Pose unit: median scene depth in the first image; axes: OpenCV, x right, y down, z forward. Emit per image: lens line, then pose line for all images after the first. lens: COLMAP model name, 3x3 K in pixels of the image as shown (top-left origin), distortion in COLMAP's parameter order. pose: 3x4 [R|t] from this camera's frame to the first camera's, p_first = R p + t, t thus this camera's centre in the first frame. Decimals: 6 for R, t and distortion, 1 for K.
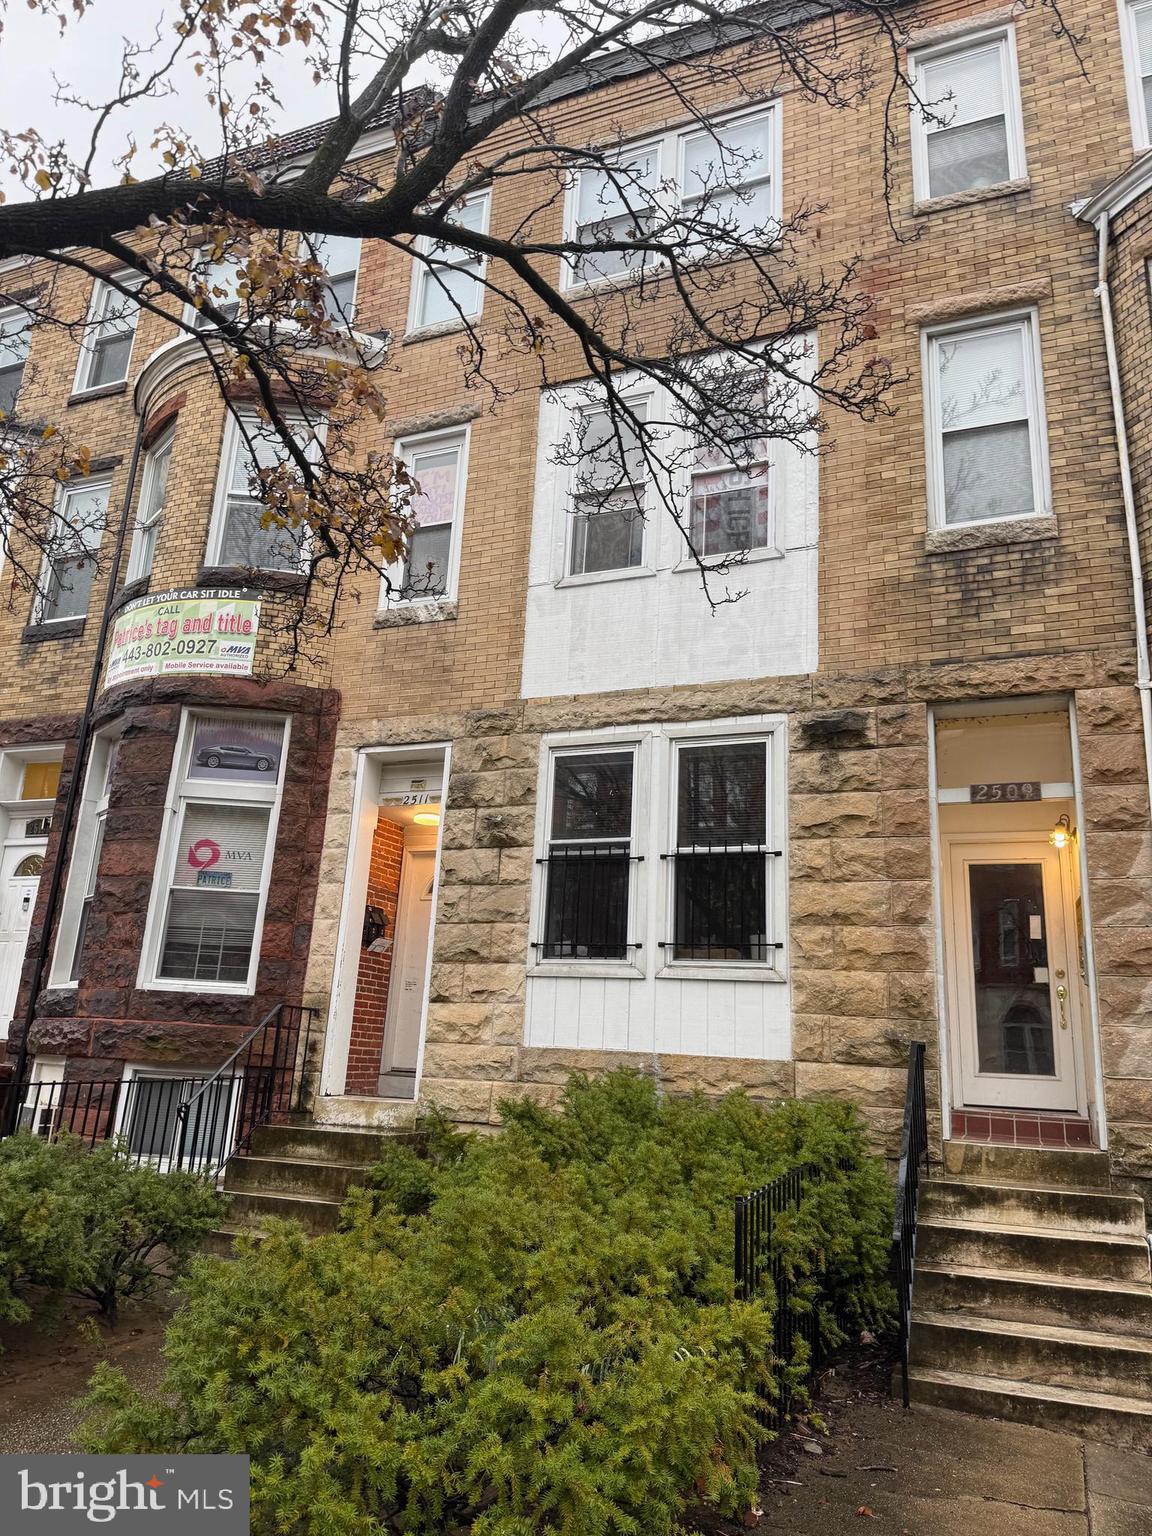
lens RADIAL K [[1074.0, 0, 578.1], [0, 1074.0, 772.6], [0, 0, 1]] dist [0.103944, -0.121946]
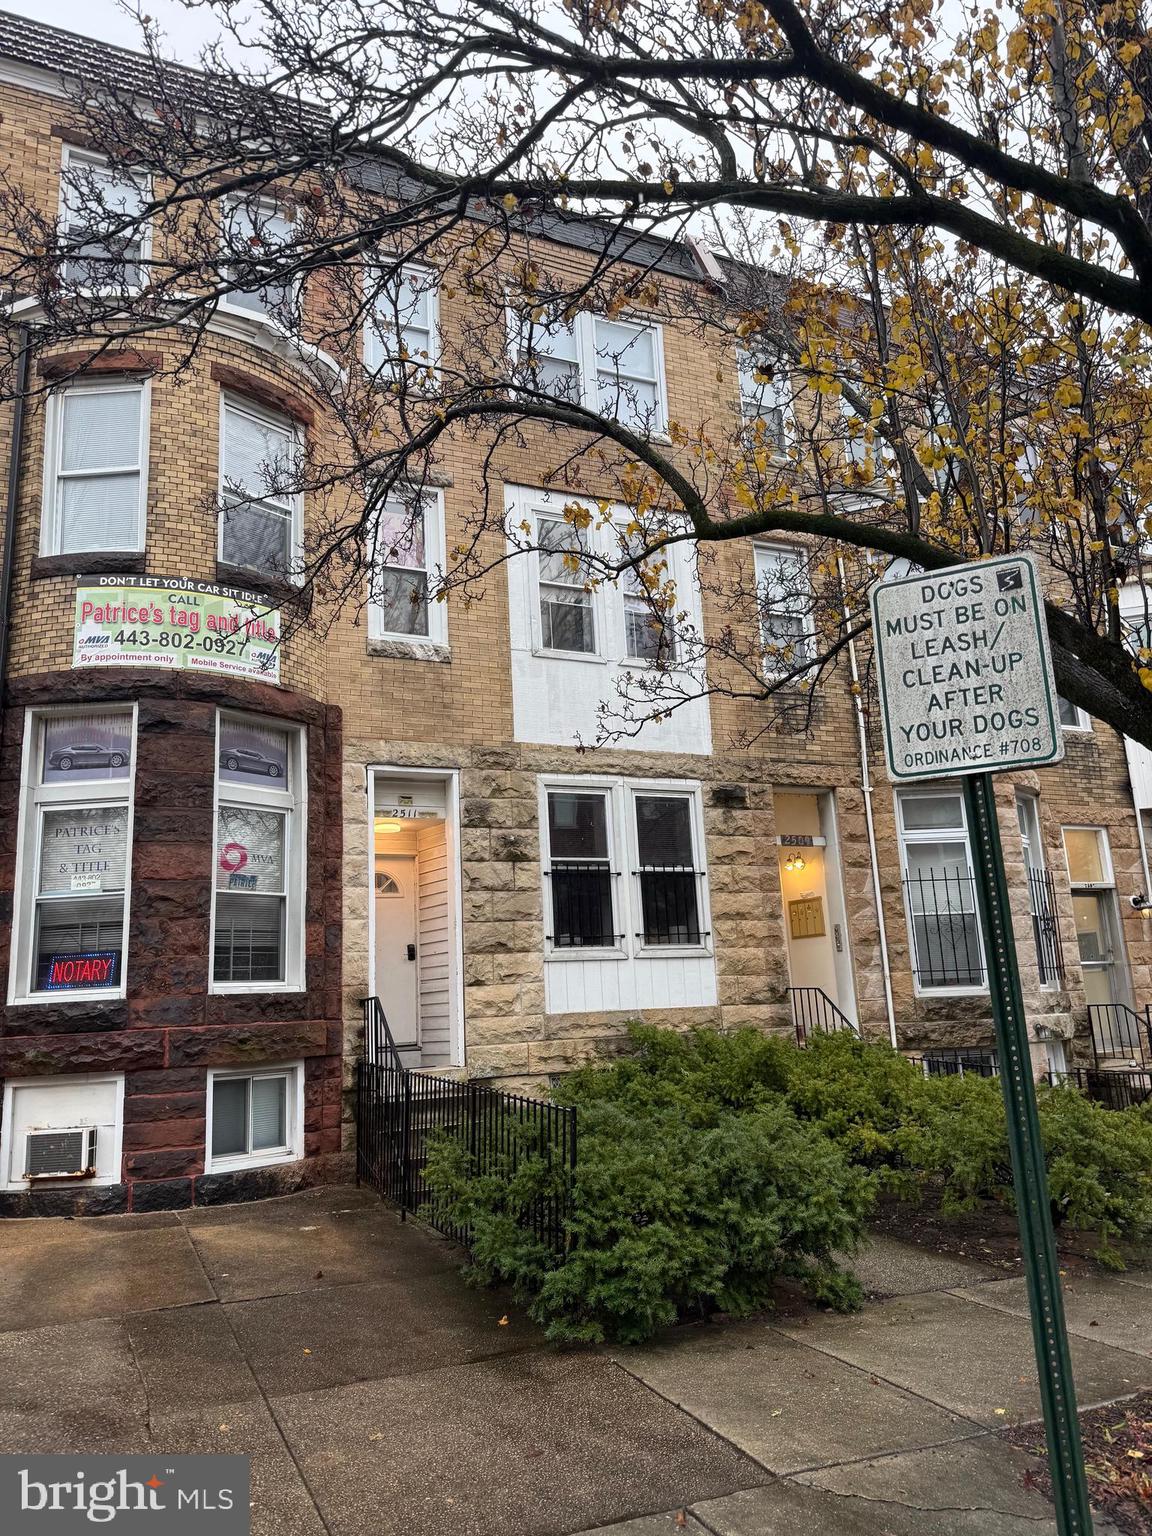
lens RADIAL K [[1074.0, 0, 578.1], [0, 1074.0, 772.6], [0, 0, 1]] dist [0.103944, -0.121946]
pose [[0.662108, 0.072494, 0.745894, -0.980769], [-0.116371, 0.993183, 0.006771, -0.052189], [-0.740318, -0.091283, 0.666030, 0.107752]]
